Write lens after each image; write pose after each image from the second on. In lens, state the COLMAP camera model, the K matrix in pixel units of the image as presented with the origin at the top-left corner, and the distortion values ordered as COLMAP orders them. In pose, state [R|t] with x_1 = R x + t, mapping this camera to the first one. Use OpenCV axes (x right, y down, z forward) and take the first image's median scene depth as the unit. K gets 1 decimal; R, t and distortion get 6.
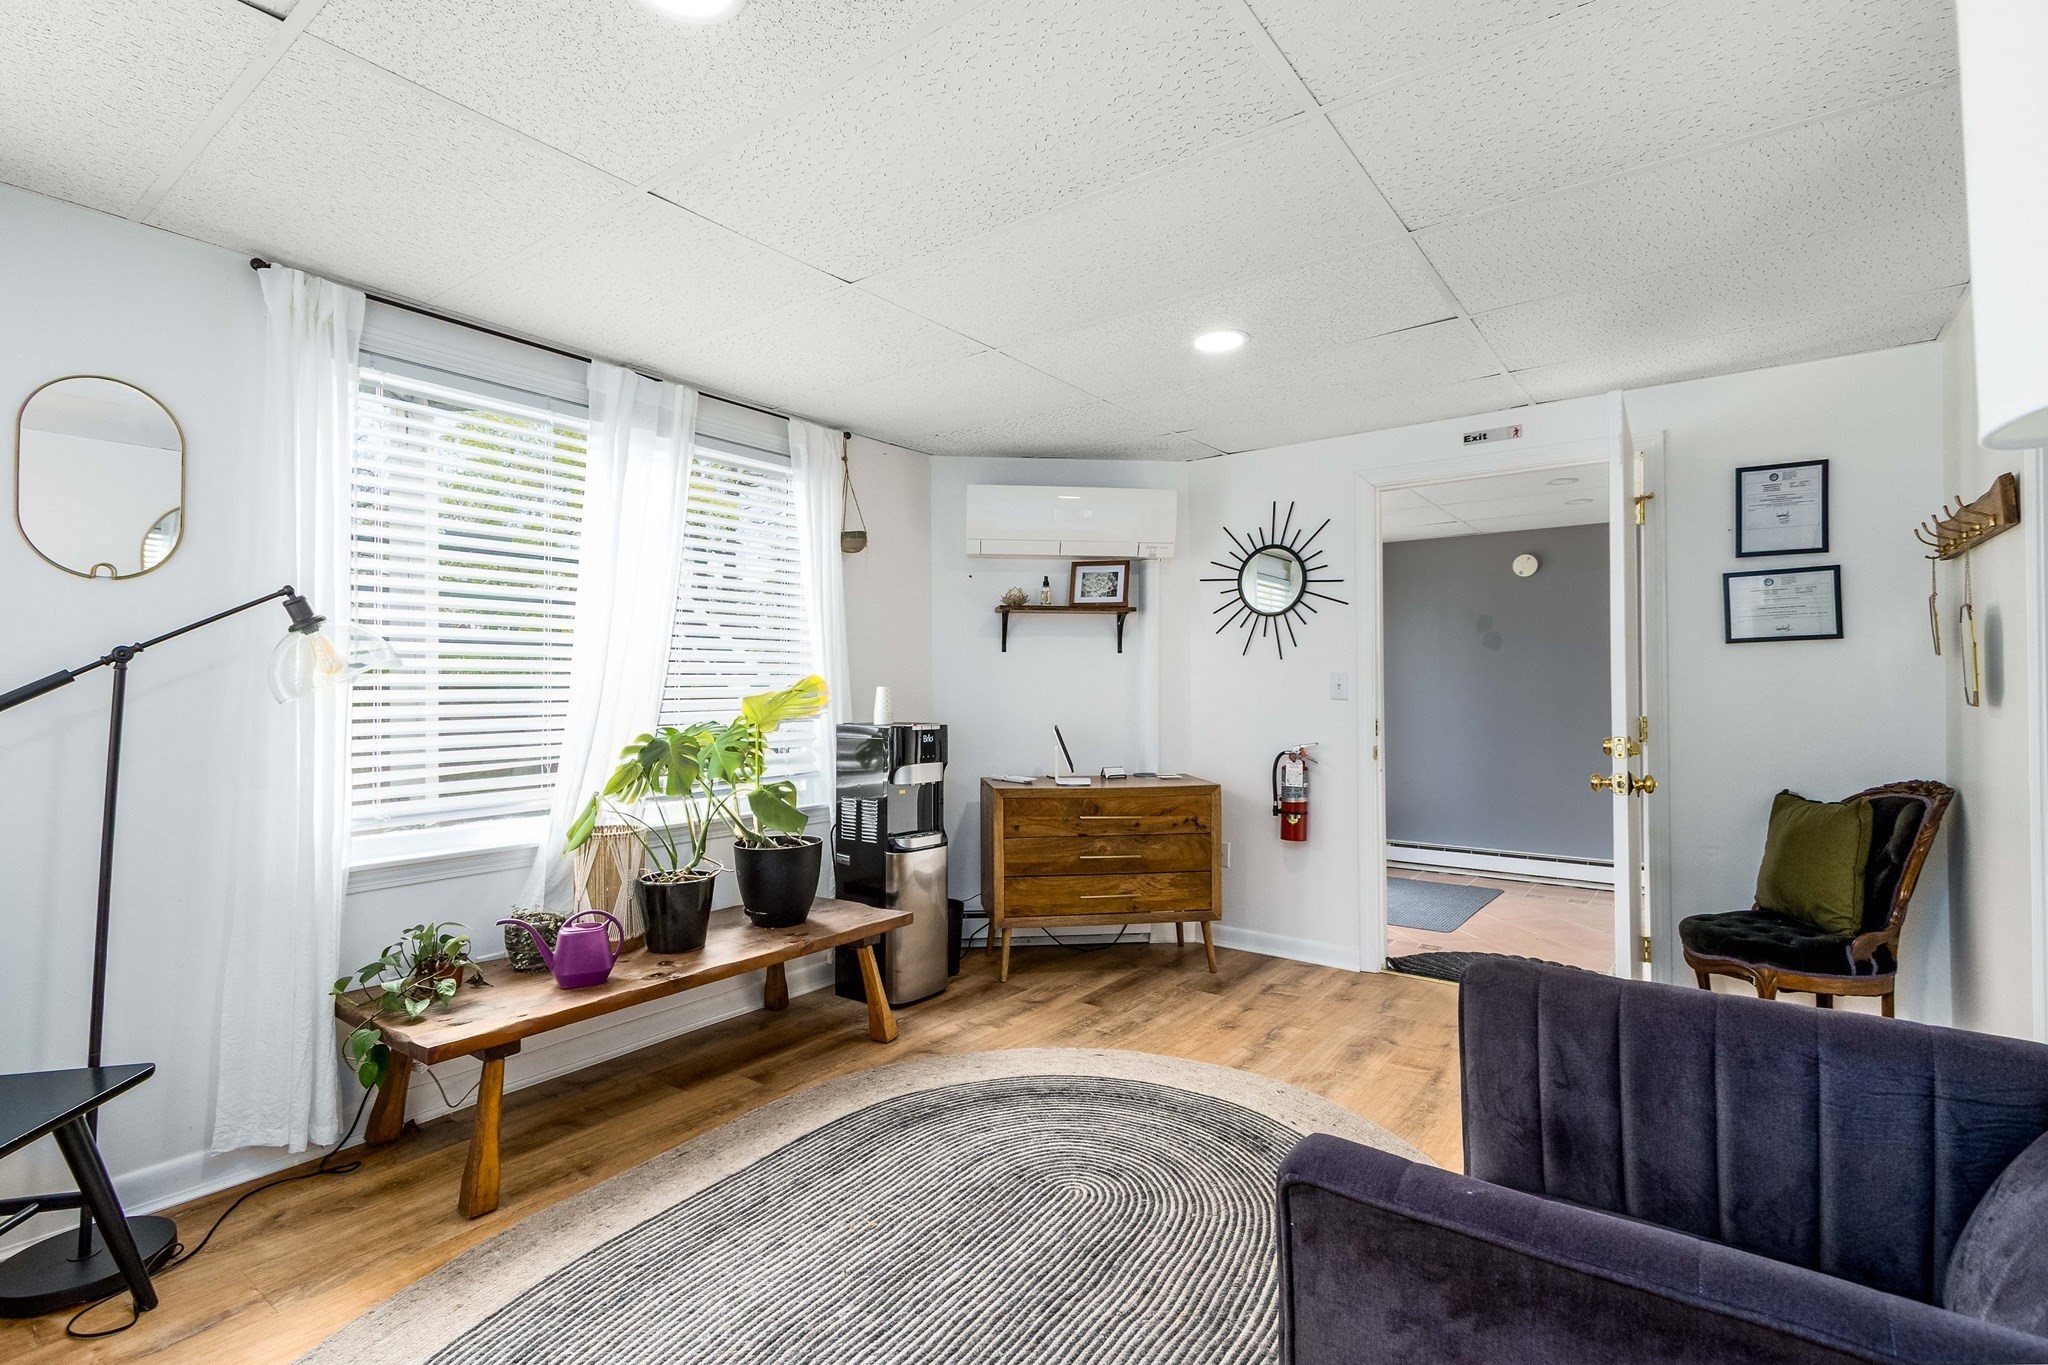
lens RADIAL K [[872.9, 0, 1032.9], [0, 872.9, 678.5], [0, 0, 1]] dist [0.002265, 0.000067]
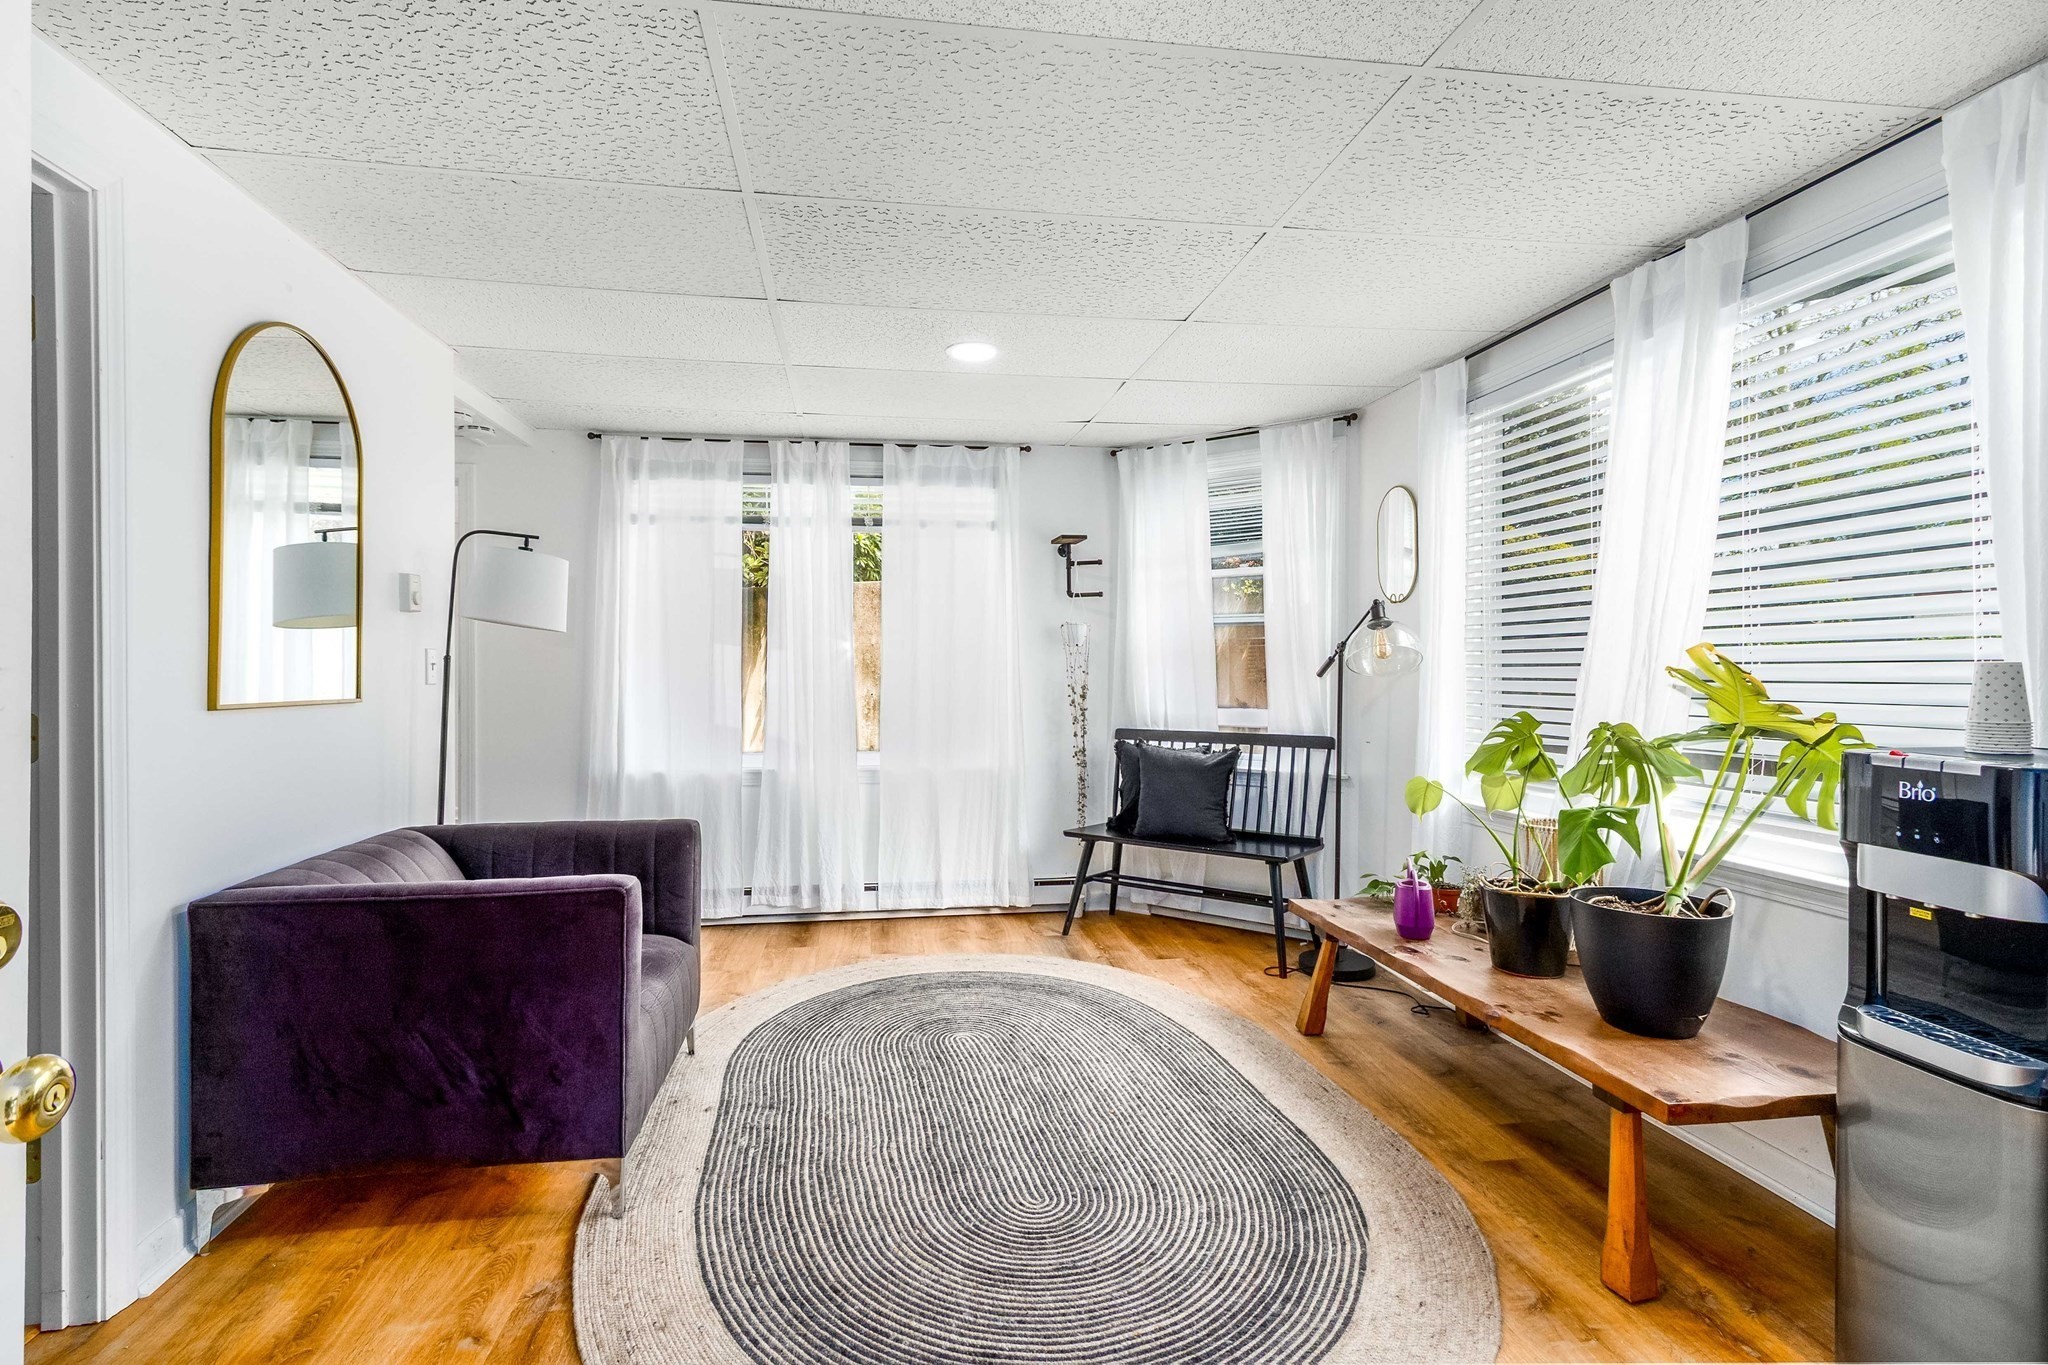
lens RADIAL K [[974.7, 0, 1029.4], [0, 974.7, 678.3], [0, 0, 1]] dist [0.000303, -0.000034]
pose [[-0.682660, 0.010704, -0.730658, 0.867855], [0.012644, 0.999916, 0.002836, 0.019783], [0.730627, -0.007302, -0.682738, 1.823523]]
